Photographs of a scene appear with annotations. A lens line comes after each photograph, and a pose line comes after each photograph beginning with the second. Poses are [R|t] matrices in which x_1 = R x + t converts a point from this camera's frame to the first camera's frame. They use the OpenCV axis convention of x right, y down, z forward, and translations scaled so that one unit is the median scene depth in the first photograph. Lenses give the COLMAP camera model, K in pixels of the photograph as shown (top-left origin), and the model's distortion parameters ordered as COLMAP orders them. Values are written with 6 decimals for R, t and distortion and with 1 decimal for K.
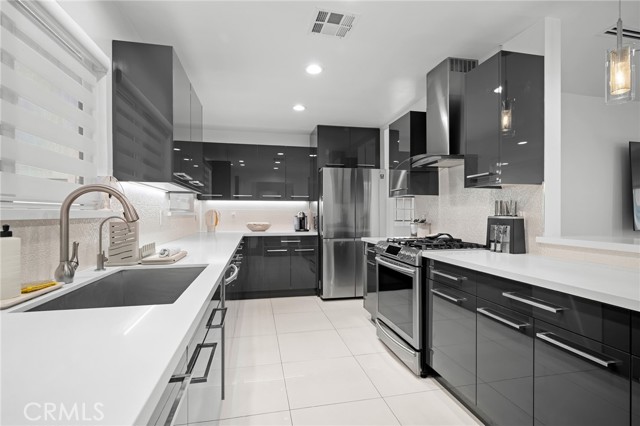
lens RADIAL K [[307.7, 0, 322.3], [0, 307.7, 212.6], [0, 0, 1]] dist [-0.001355, -0.000165]
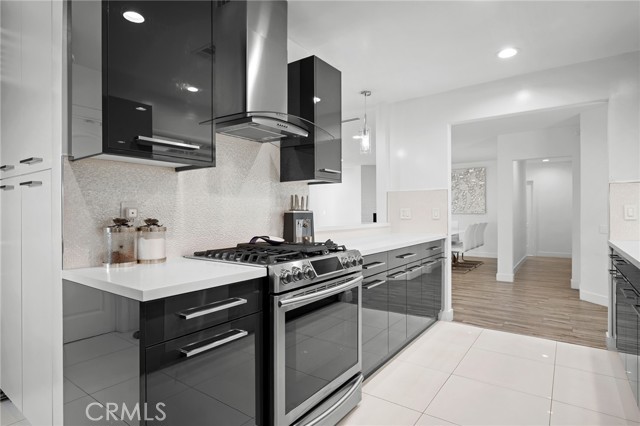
lens RADIAL K [[351.5, 0, 322.7], [0, 351.5, 215.2], [0, 0, 1]] dist [-0.000949, -0.000041]
pose [[-0.681641, 0.009037, 0.731631, -0.315217], [0.009375, 0.999950, -0.003617, 0.031093], [-0.731627, 0.004394, -0.681691, 1.703715]]
